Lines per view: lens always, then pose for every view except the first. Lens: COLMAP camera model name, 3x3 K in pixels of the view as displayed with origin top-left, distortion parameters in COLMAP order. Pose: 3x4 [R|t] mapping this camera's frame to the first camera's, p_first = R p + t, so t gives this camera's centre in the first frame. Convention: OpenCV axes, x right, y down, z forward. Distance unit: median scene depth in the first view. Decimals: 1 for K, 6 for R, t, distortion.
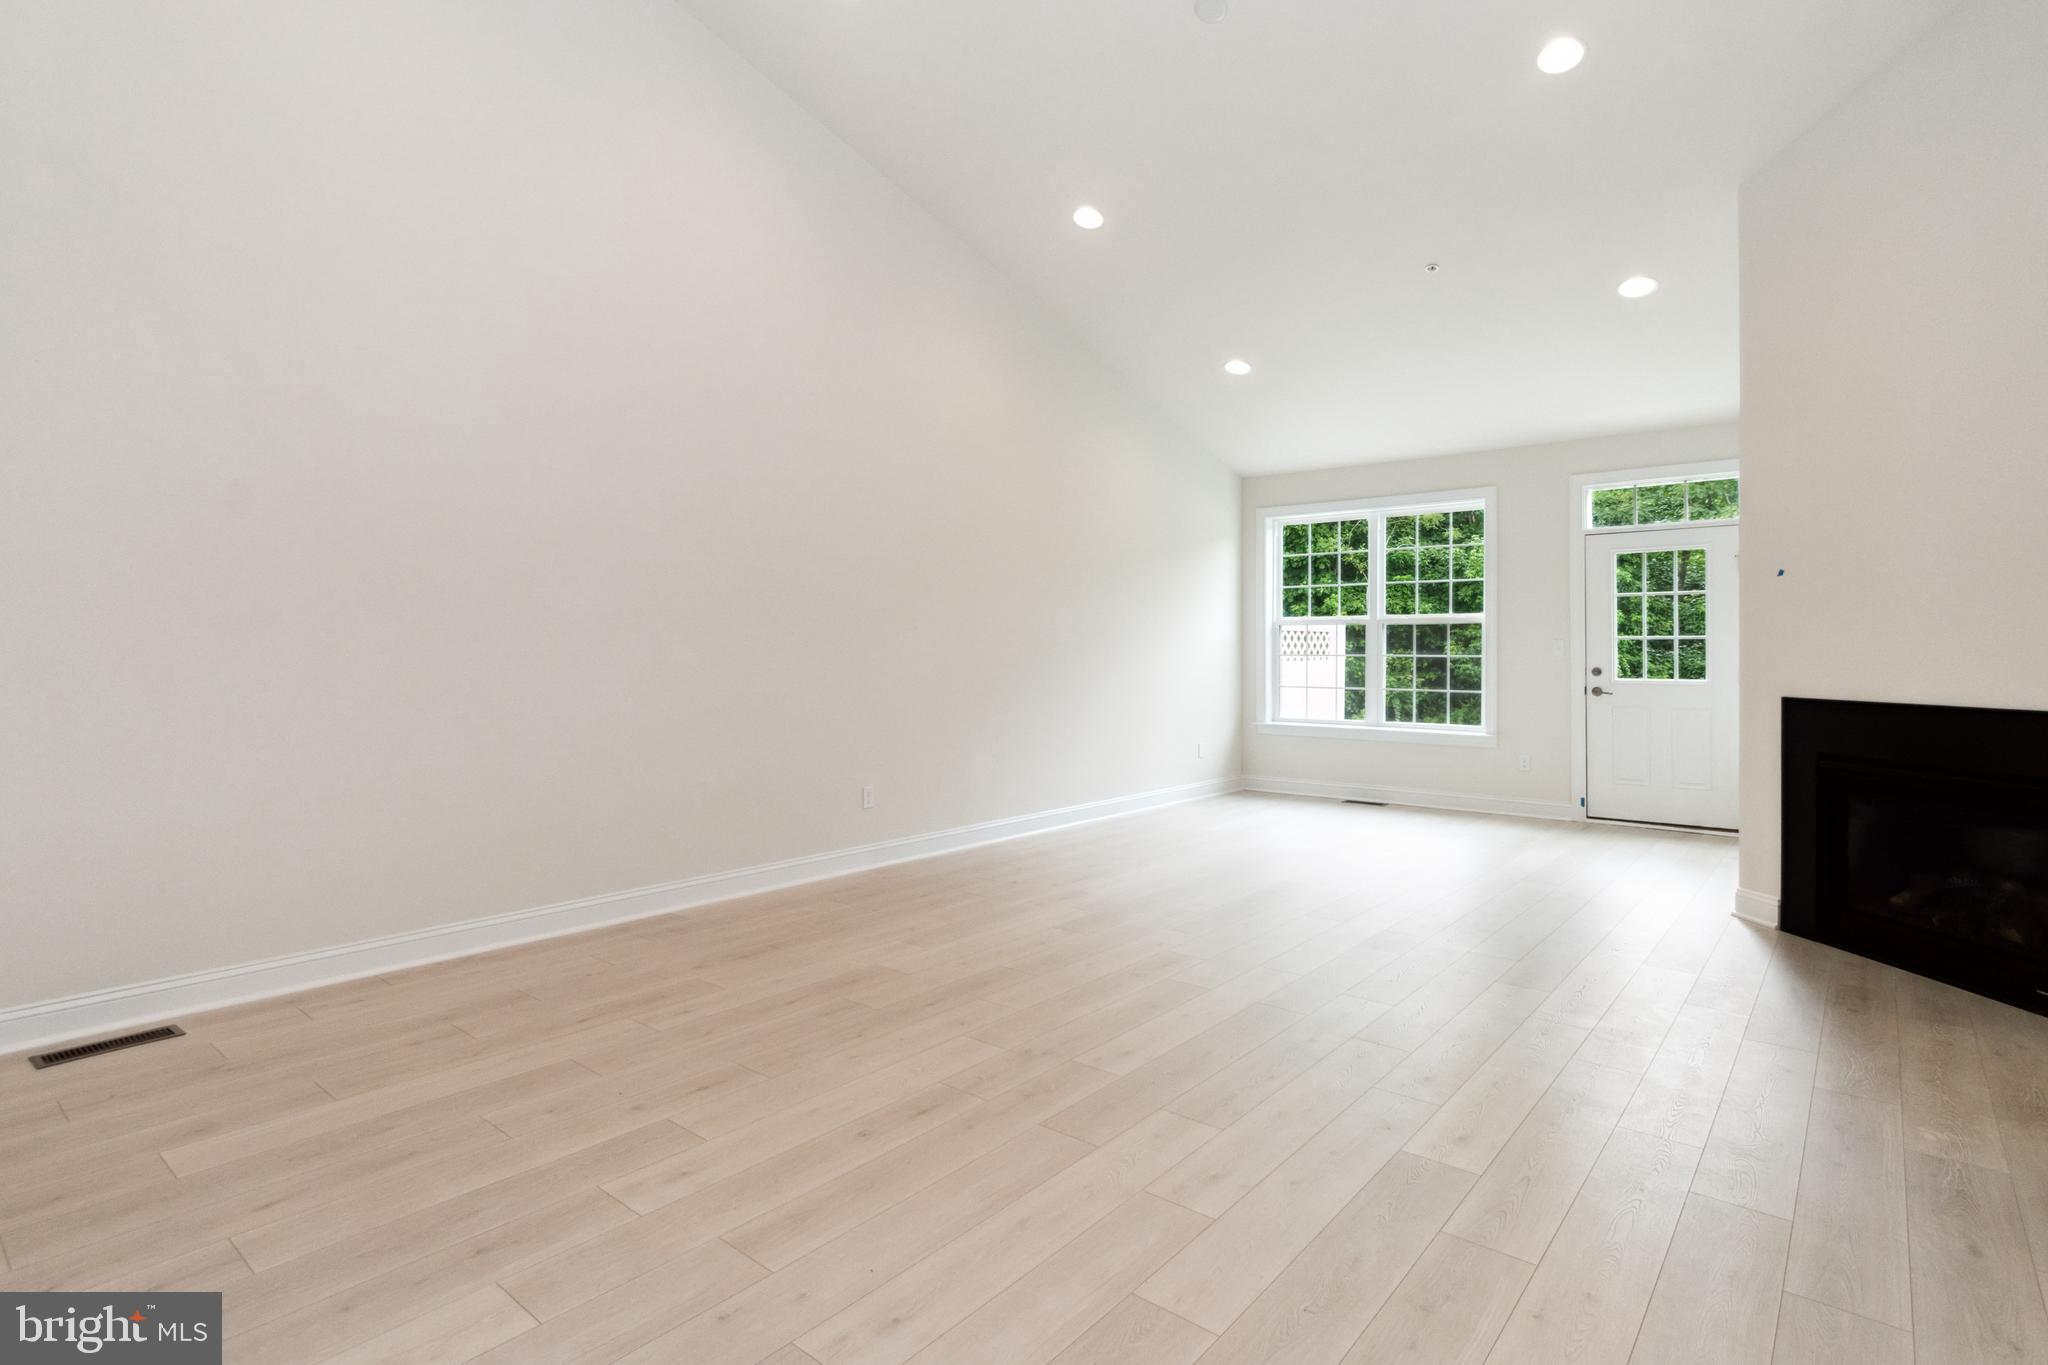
lens RADIAL K [[1023.7, 0, 1032.4], [0, 1023.7, 651.7], [0, 0, 1]] dist [-0.004710, 0.003013]
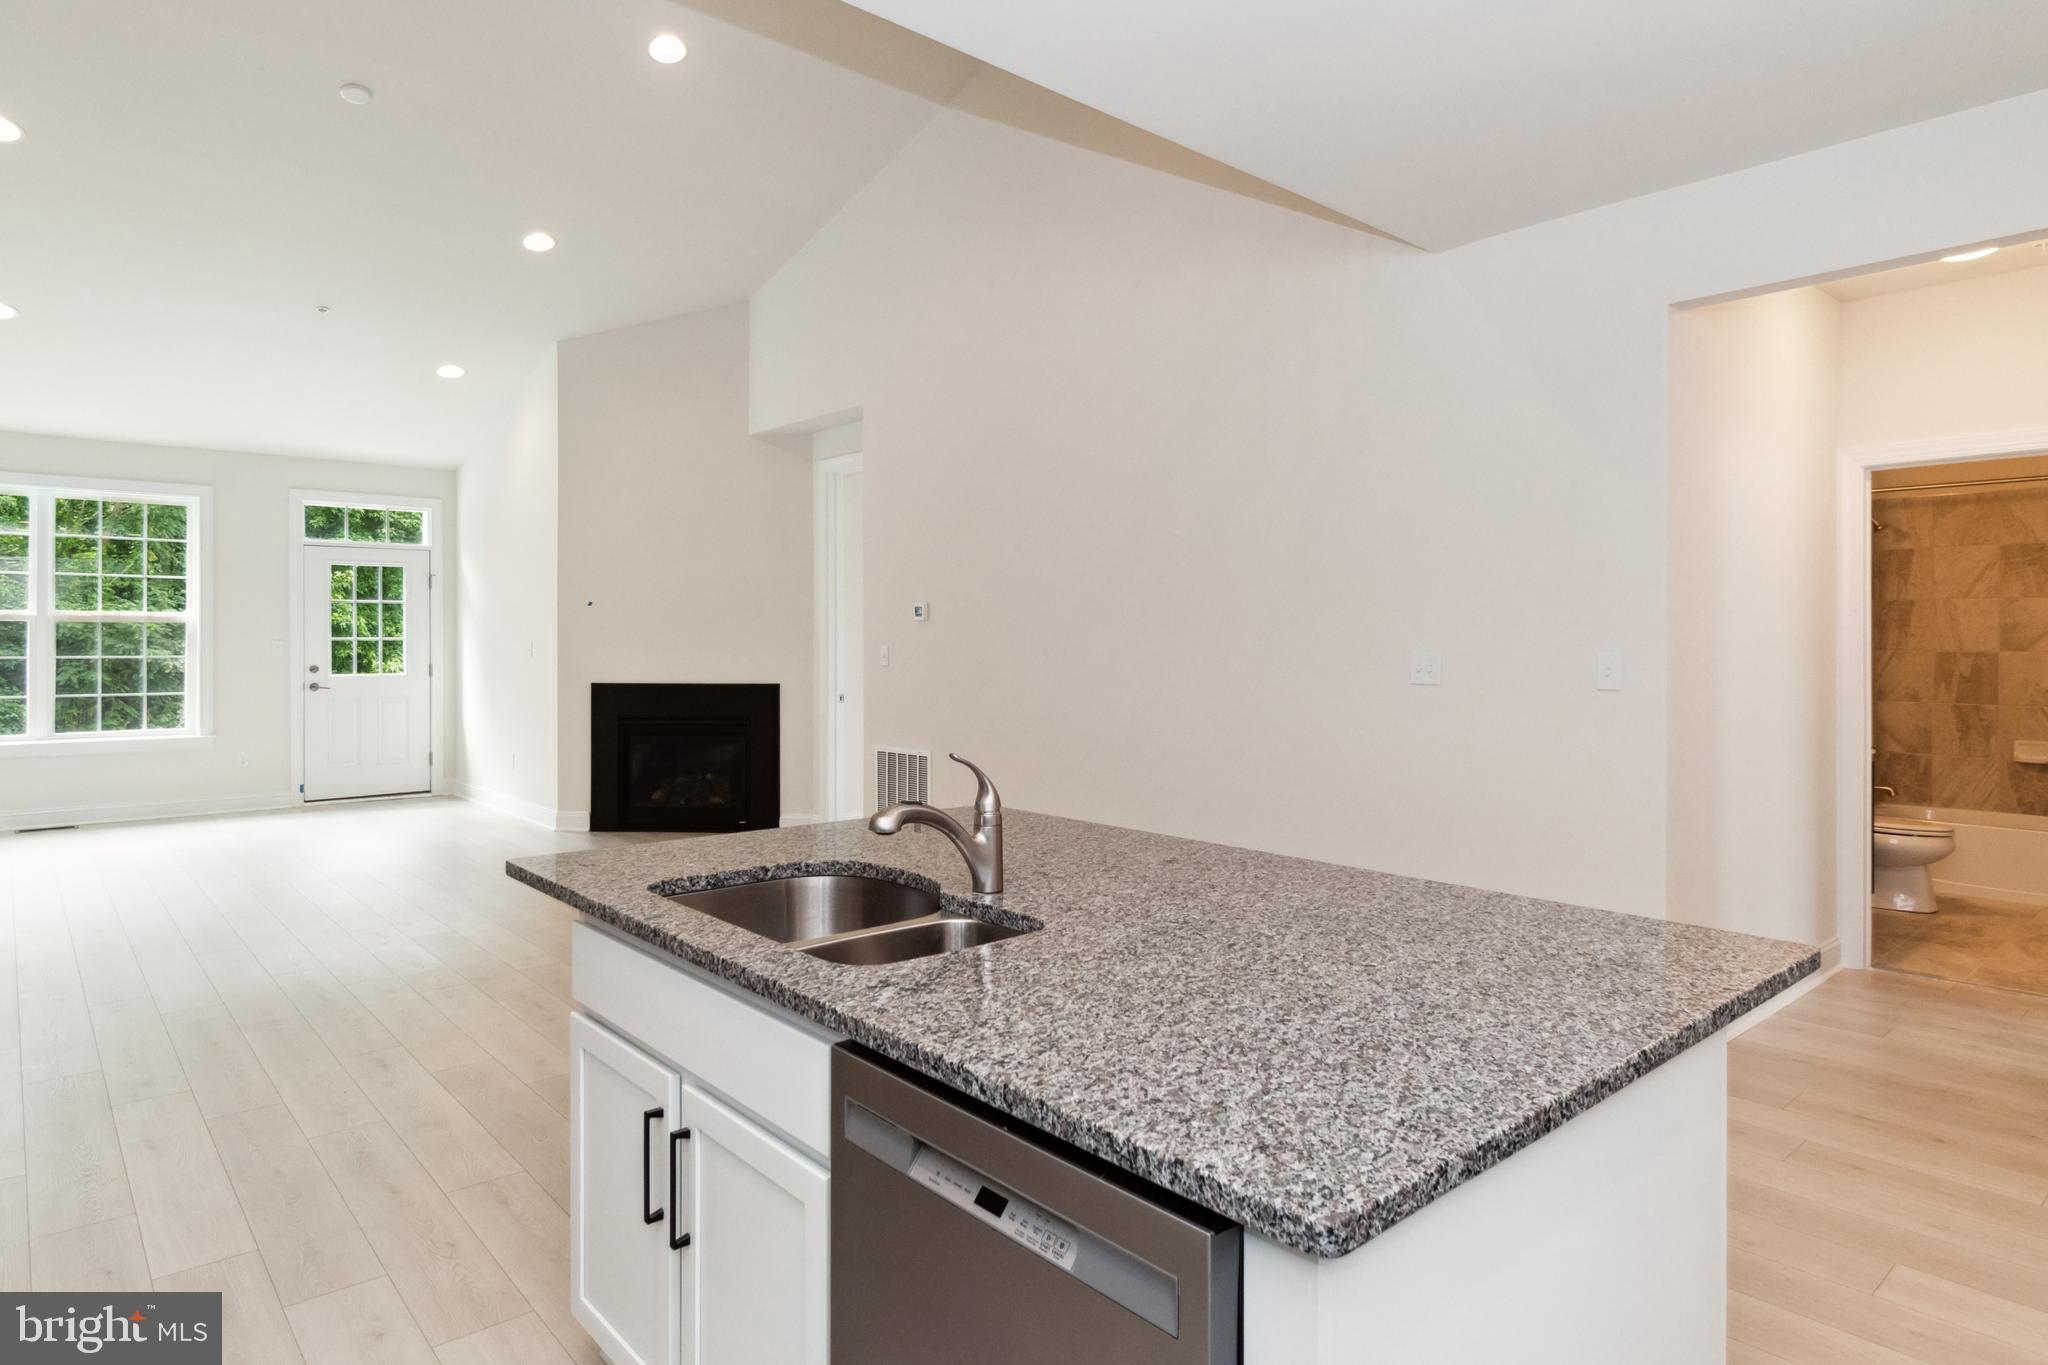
lens RADIAL K [[1161.4, 0, 1035.4], [0, 1161.4, 630.8], [0, 0, 1]] dist [0.002595, -0.001385]
pose [[0.151640, 0.004869, 0.988424, -0.568691], [-0.002967, 0.999986, -0.004470, -0.018425], [-0.988431, -0.002255, 0.151652, 0.033722]]
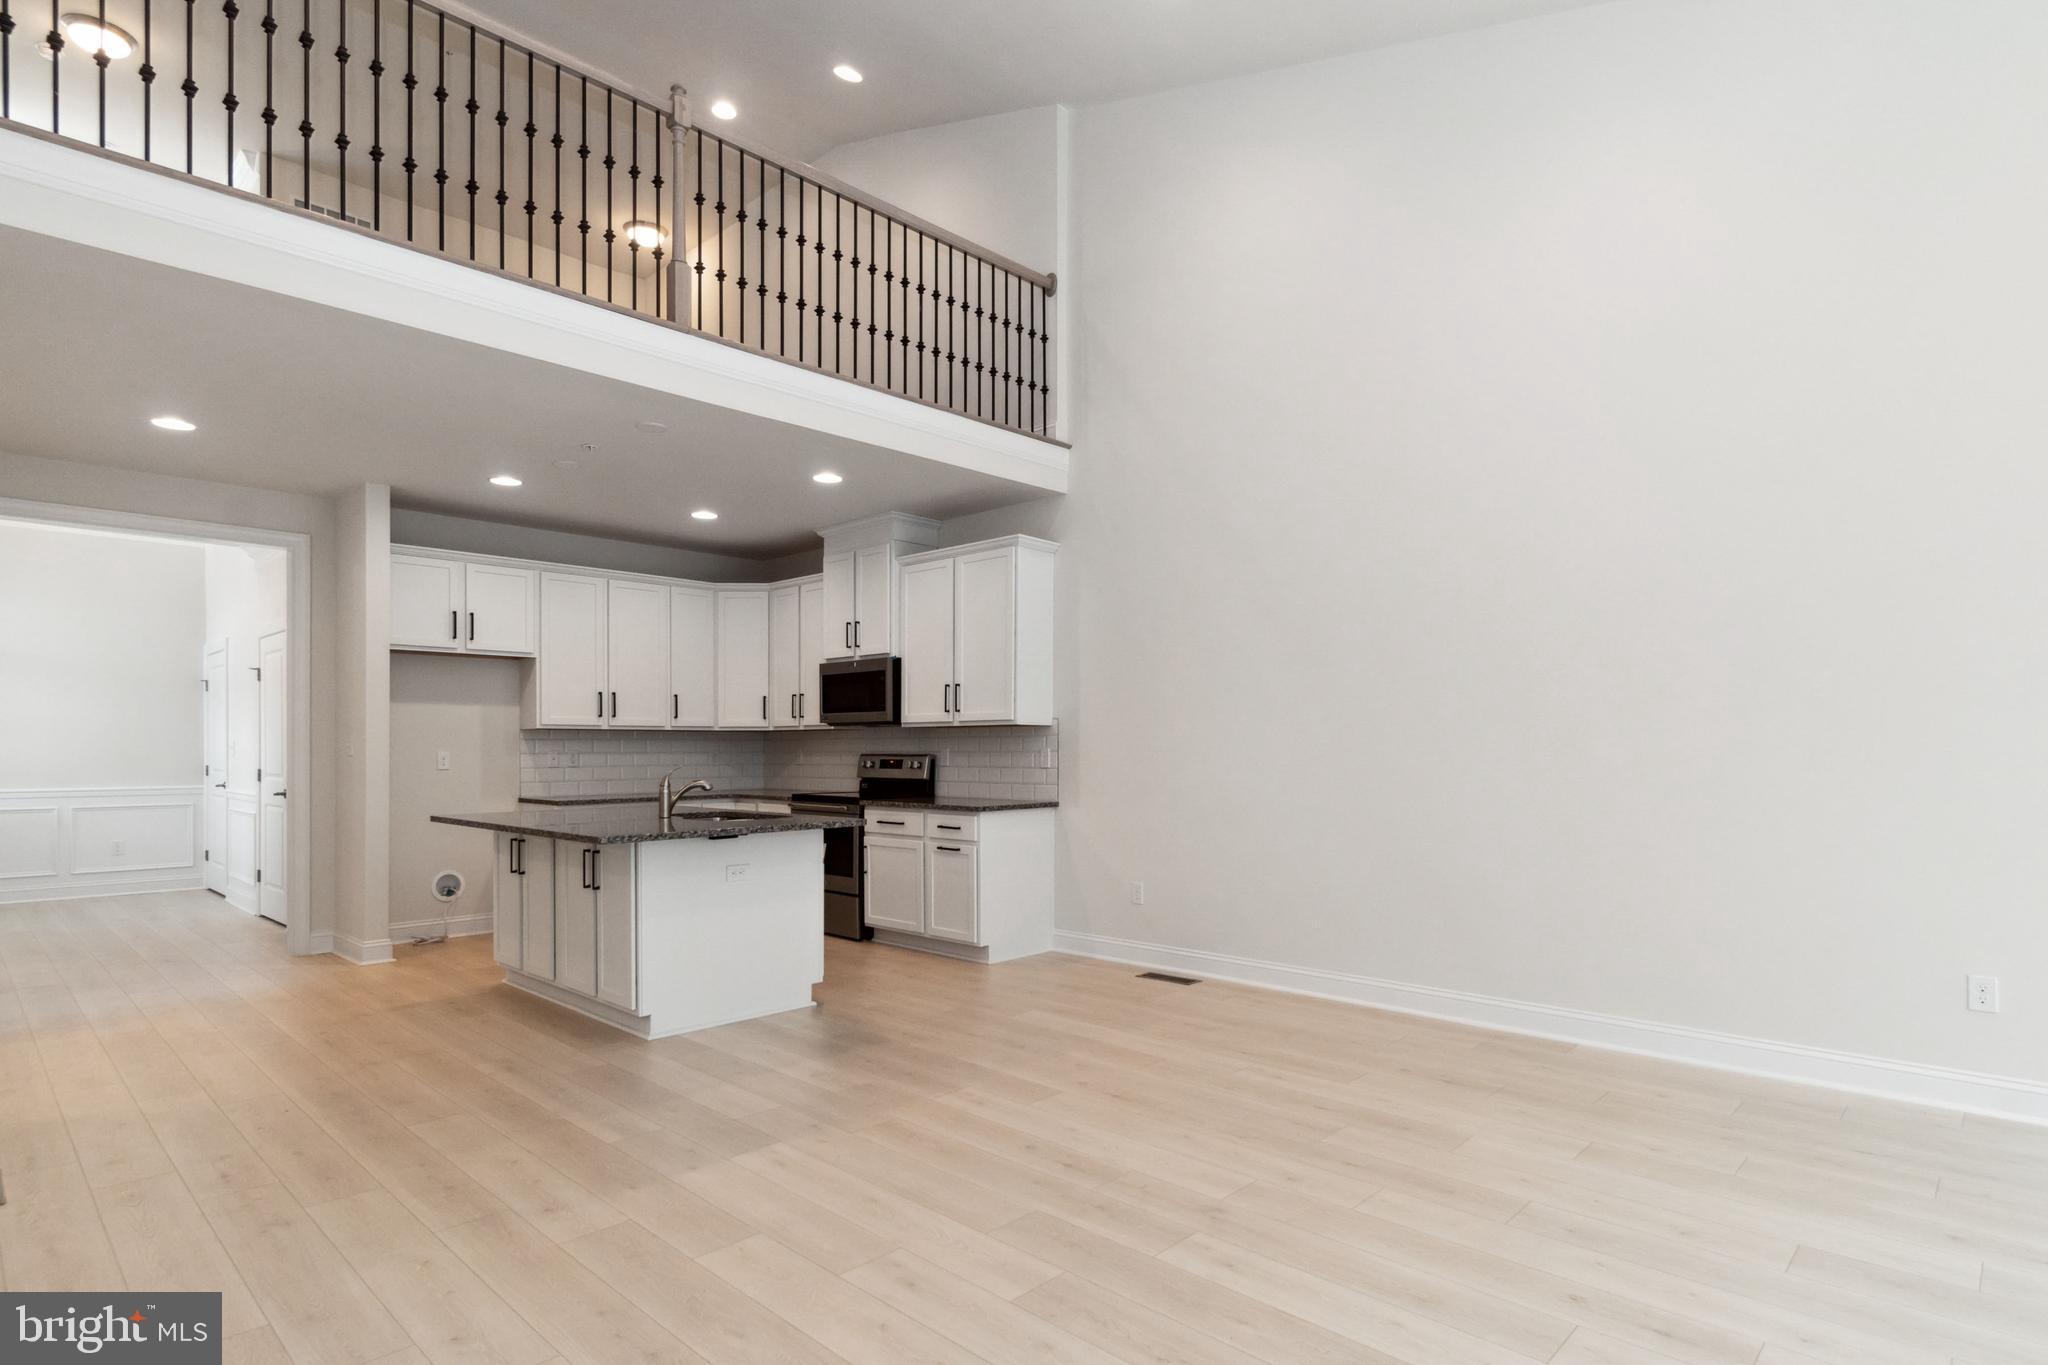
lens RADIAL K [[1068.6, 0, 1049.4], [0, 1068.6, 746.9], [0, 0, 1]] dist [0.000750, 0.000374]
pose [[-0.061691, -0.001509, -0.998094, 0.382735], [-0.001816, 0.999997, -0.001400, -0.001185], [0.998094, 0.001726, -0.061693, 0.381289]]
